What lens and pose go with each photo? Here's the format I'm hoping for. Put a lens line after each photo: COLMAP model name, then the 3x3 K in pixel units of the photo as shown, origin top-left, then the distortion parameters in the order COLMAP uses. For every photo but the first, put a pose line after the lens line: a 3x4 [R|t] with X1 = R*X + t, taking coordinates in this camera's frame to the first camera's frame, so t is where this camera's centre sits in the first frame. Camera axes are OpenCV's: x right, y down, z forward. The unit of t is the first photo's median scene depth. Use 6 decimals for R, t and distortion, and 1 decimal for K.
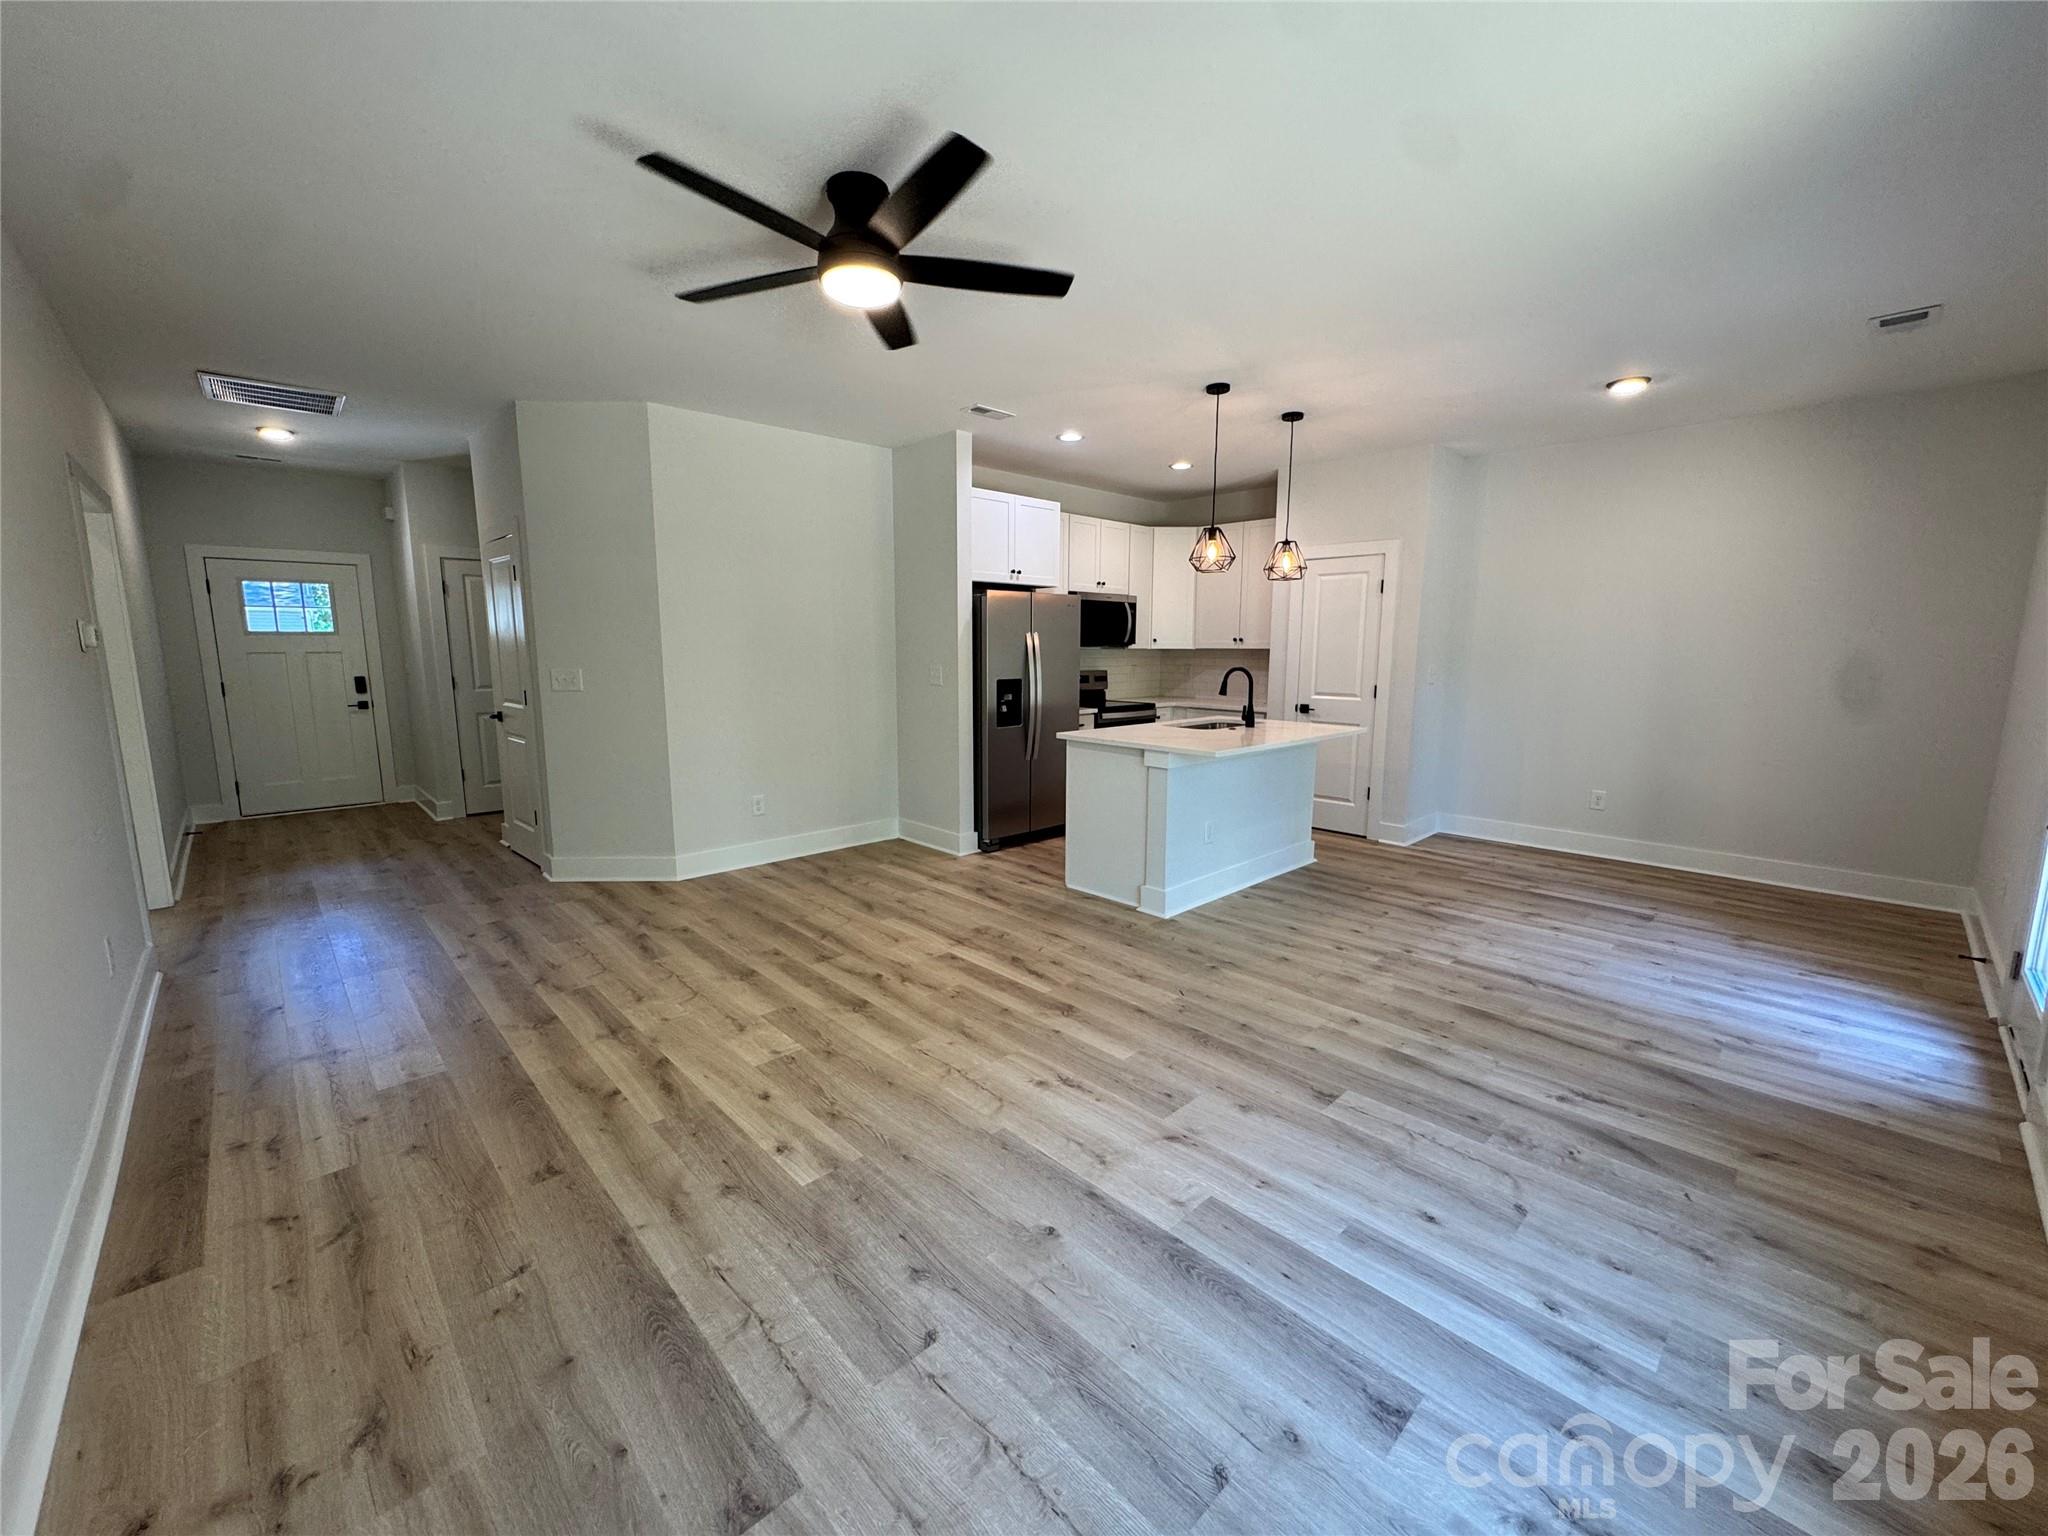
lens RADIAL K [[815.1, 0, 1022.0], [0, 815.1, 766.9], [0, 0, 1]] dist [-0.001647, 0.000188]
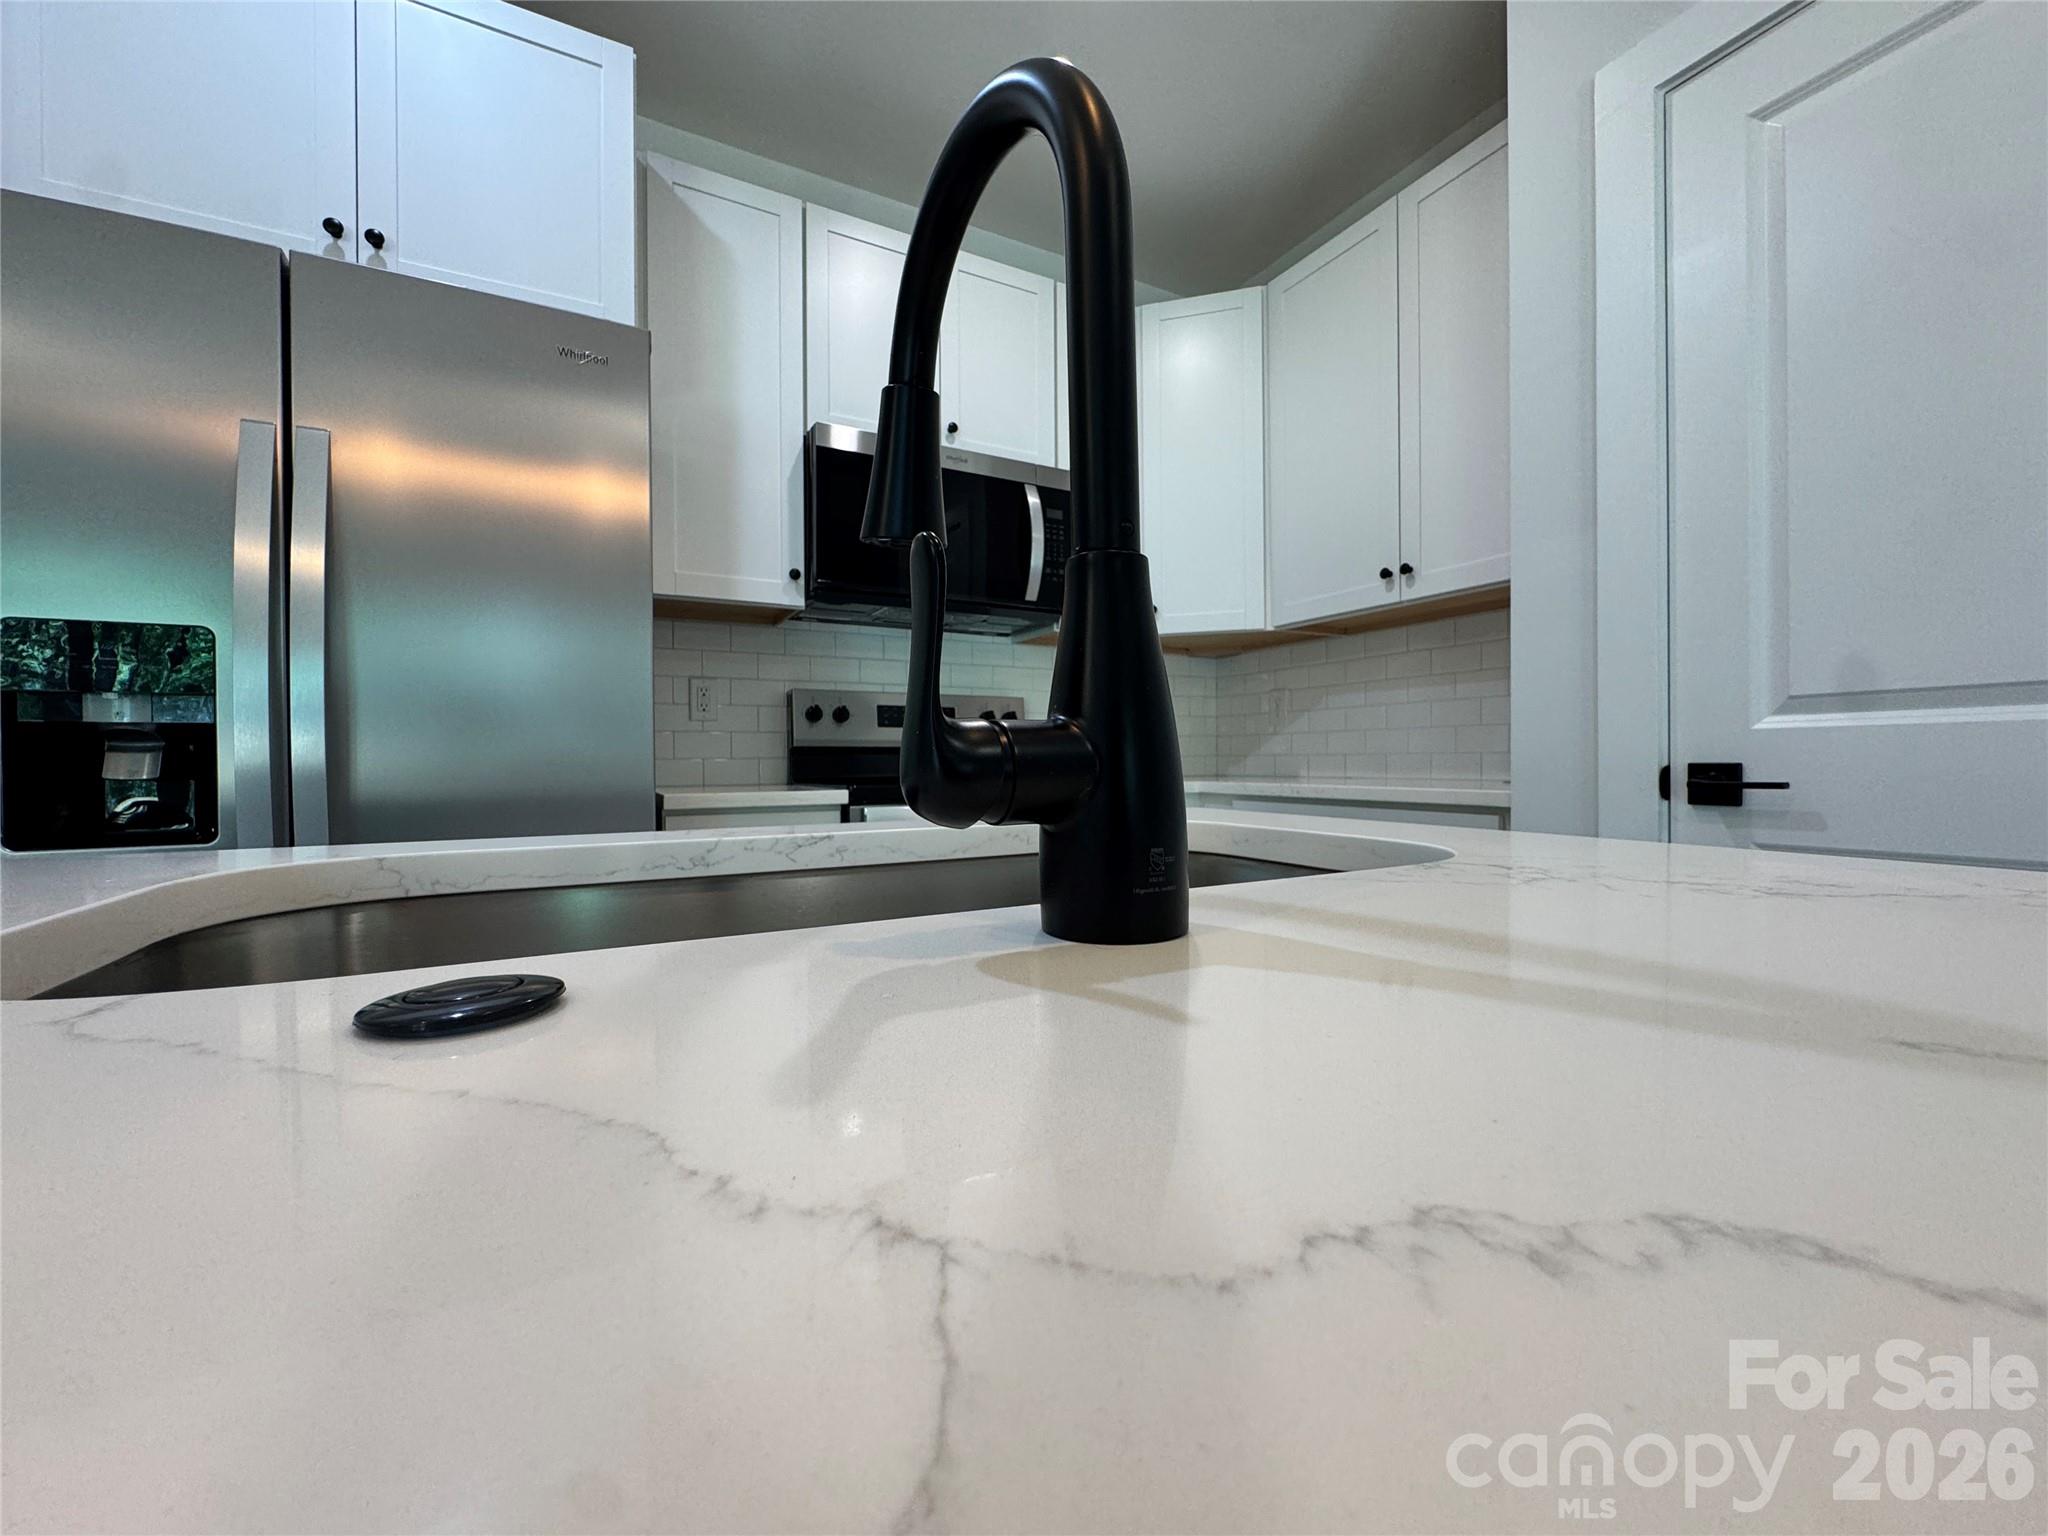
lens RADIAL K [[819.6, 0, 1021.9], [0, 819.6, 768.4], [0, 0, 1]] dist [-0.004978, -0.000316]
pose [[0.964414, -0.008005, -0.264277, 0.352084], [-0.029233, 0.990185, -0.136672, -0.063727], [0.262777, 0.139534, 0.954714, 1.141368]]
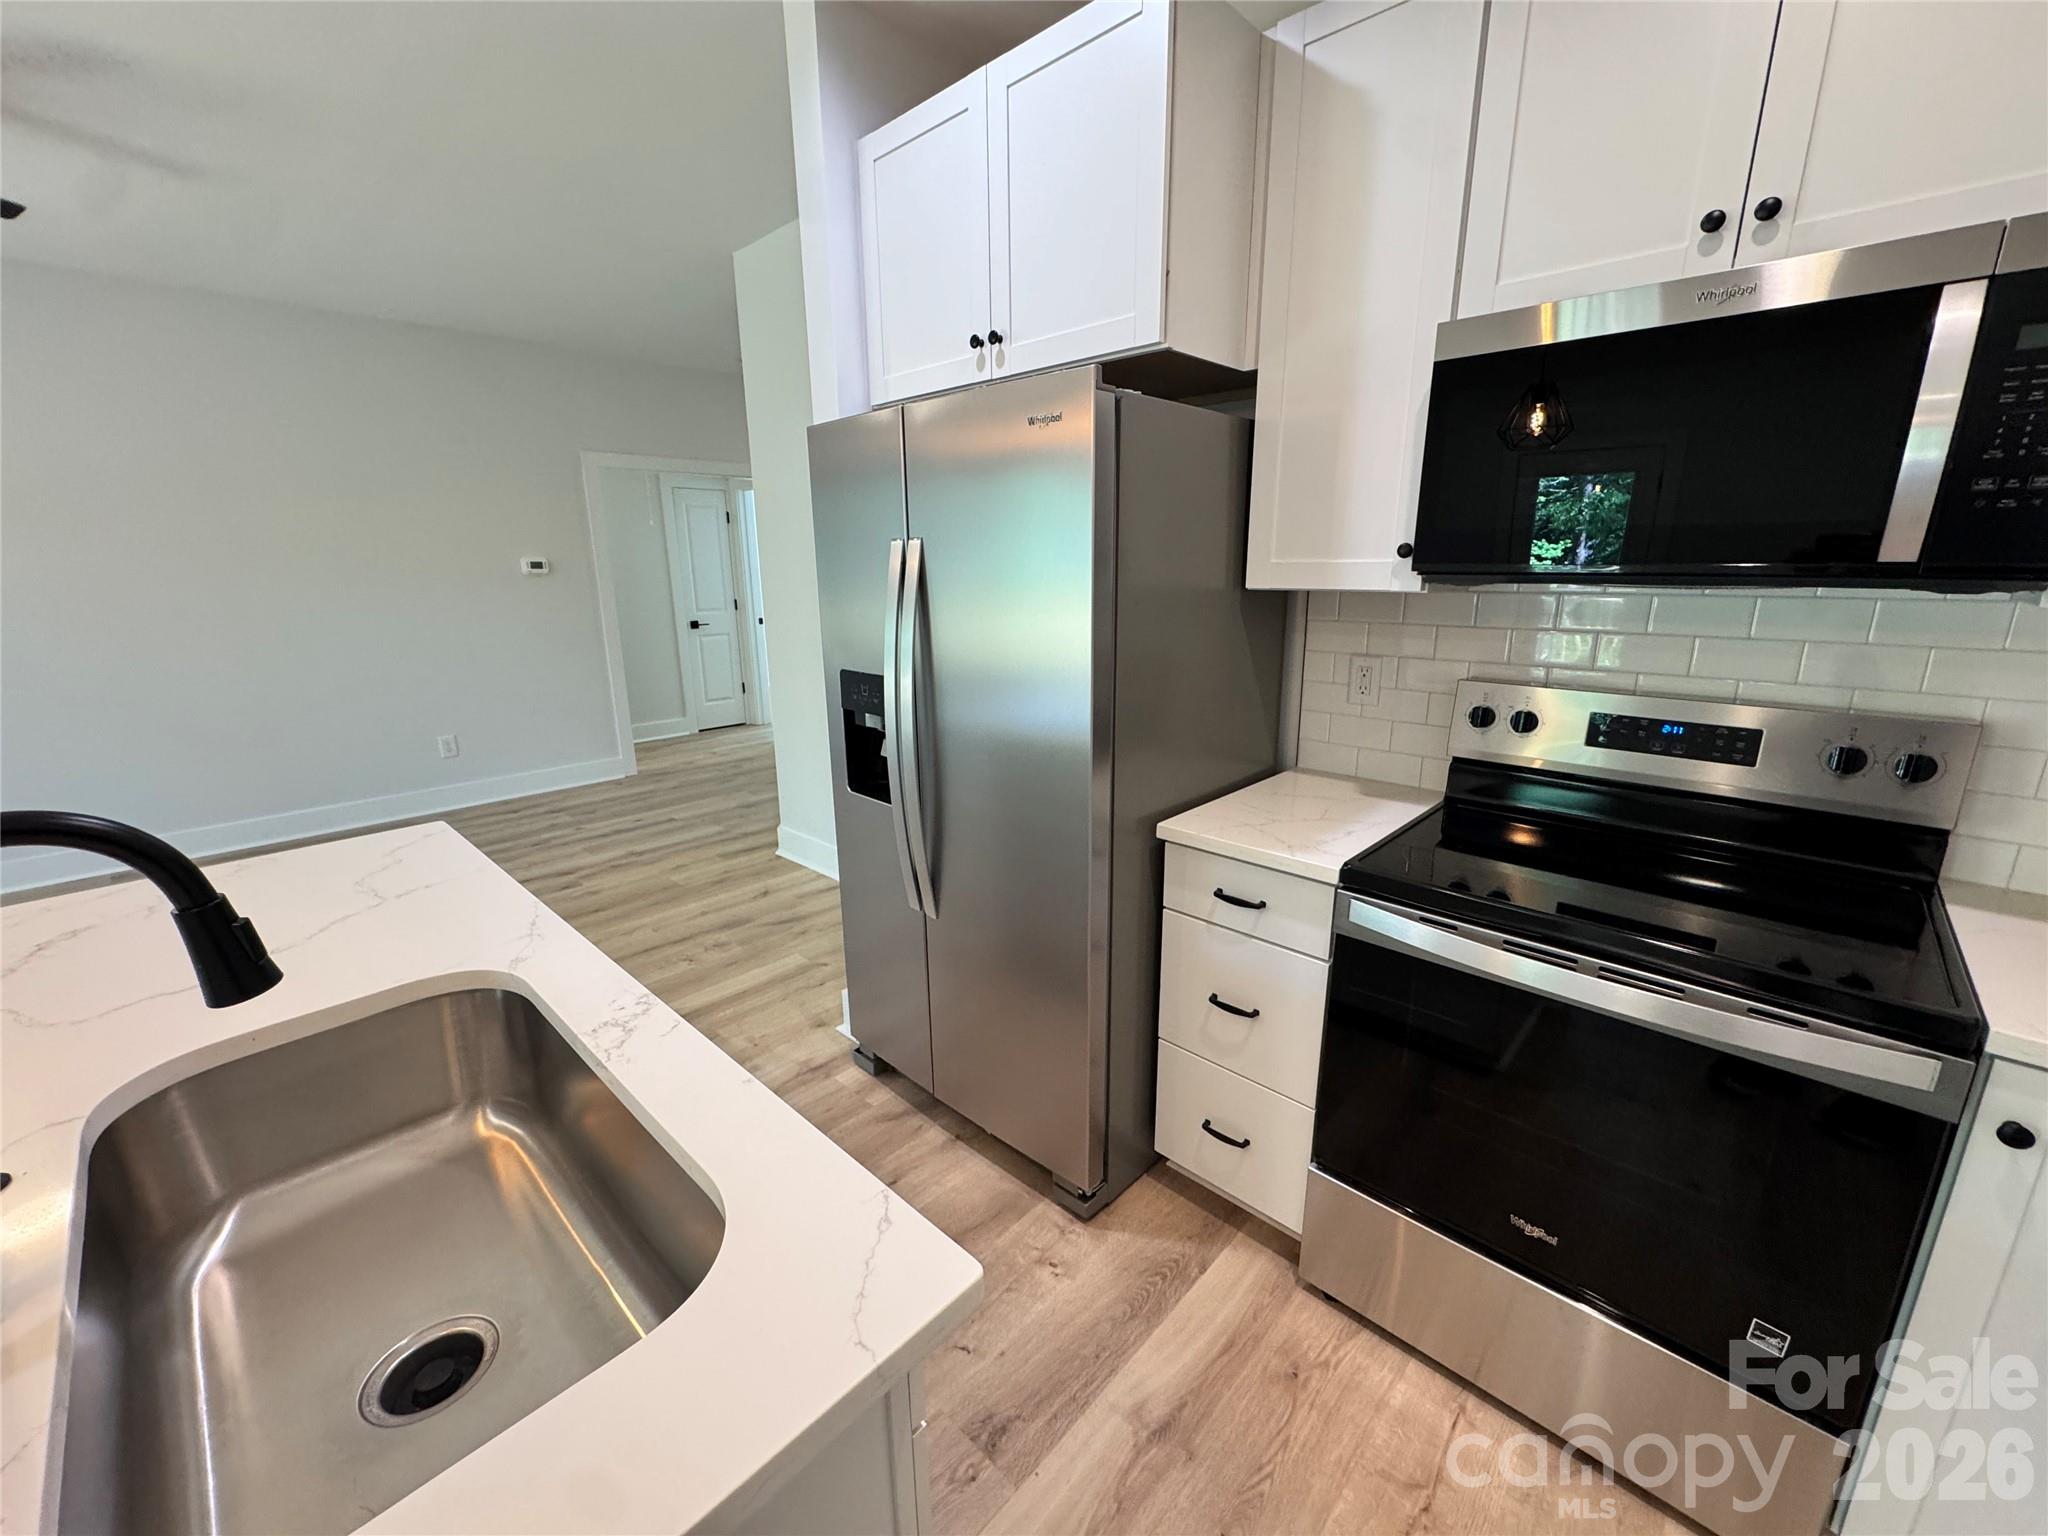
lens RADIAL K [[815.1, 0, 1022.0], [0, 815.1, 766.9], [0, 0, 1]] dist [-0.001647, 0.000188]
pose [[0.049409, 0.241342, -0.969181, 0.460913], [-0.141491, 0.962272, 0.232409, -0.212839], [0.988706, 0.125647, 0.081693, 1.376750]]
